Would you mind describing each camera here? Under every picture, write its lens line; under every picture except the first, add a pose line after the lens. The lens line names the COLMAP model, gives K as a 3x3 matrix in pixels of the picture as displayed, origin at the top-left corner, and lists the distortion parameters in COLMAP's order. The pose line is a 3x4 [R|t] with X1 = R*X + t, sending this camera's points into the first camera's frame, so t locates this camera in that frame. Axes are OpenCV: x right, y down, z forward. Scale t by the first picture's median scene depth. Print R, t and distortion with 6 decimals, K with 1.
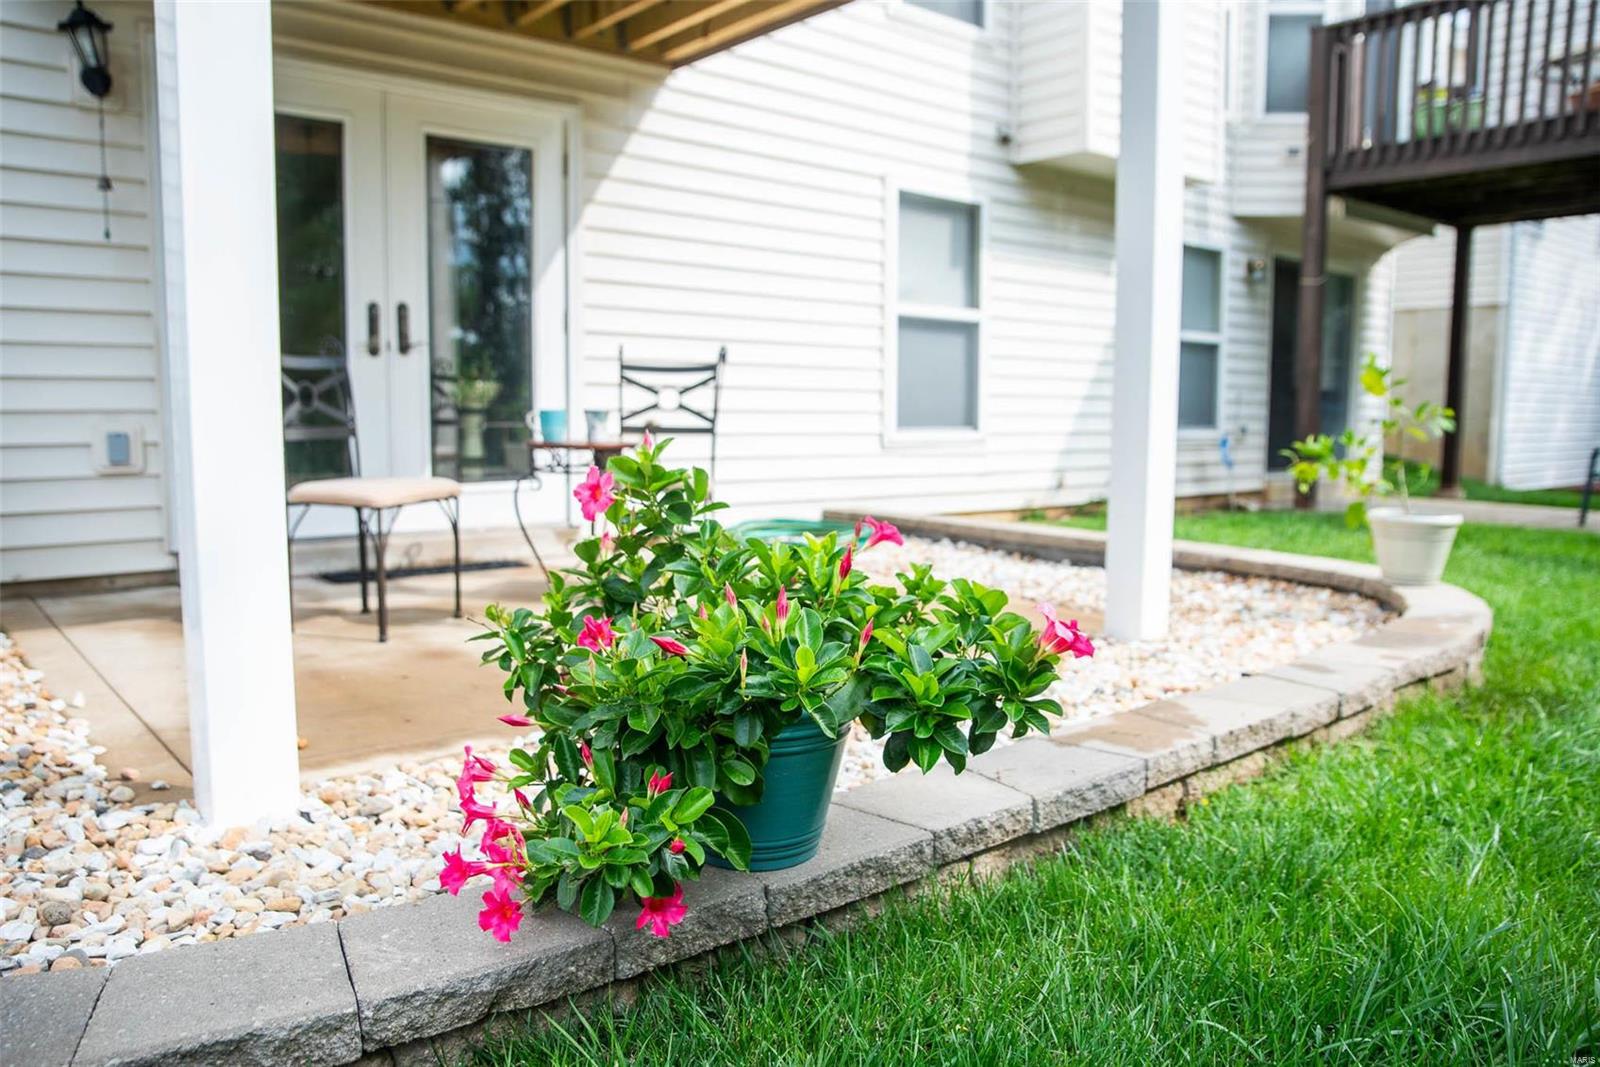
lens RADIAL K [[1183.9, 0, 794.7], [0, 1183.9, 522.8], [0, 0, 1]] dist [-0.056703, 0.002031]
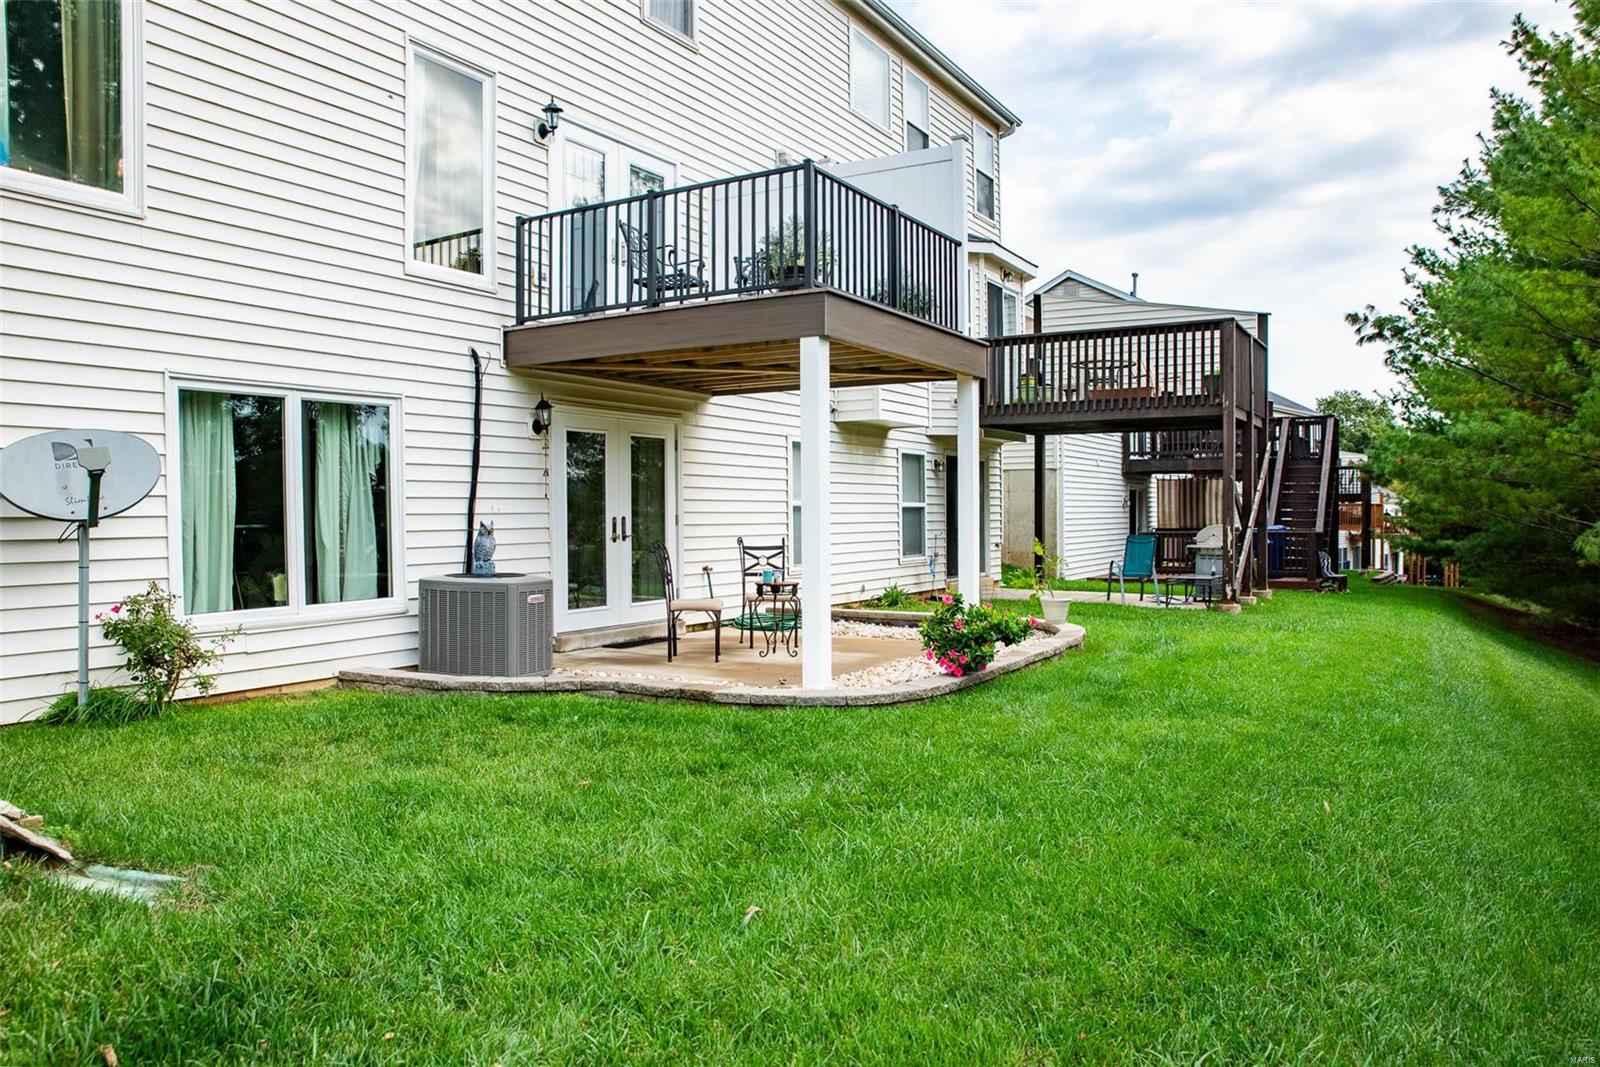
lens RADIAL K [[1127.0, 0, 805.6], [0, 1127.0, 533.2], [0, 0, 1]] dist [-0.099710, 0.032585]
pose [[0.943420, -0.016703, 0.331179, -0.446365], [0.042245, 0.996647, -0.070076, -0.000138], [-0.328898, 0.080102, 0.940962, -0.654617]]
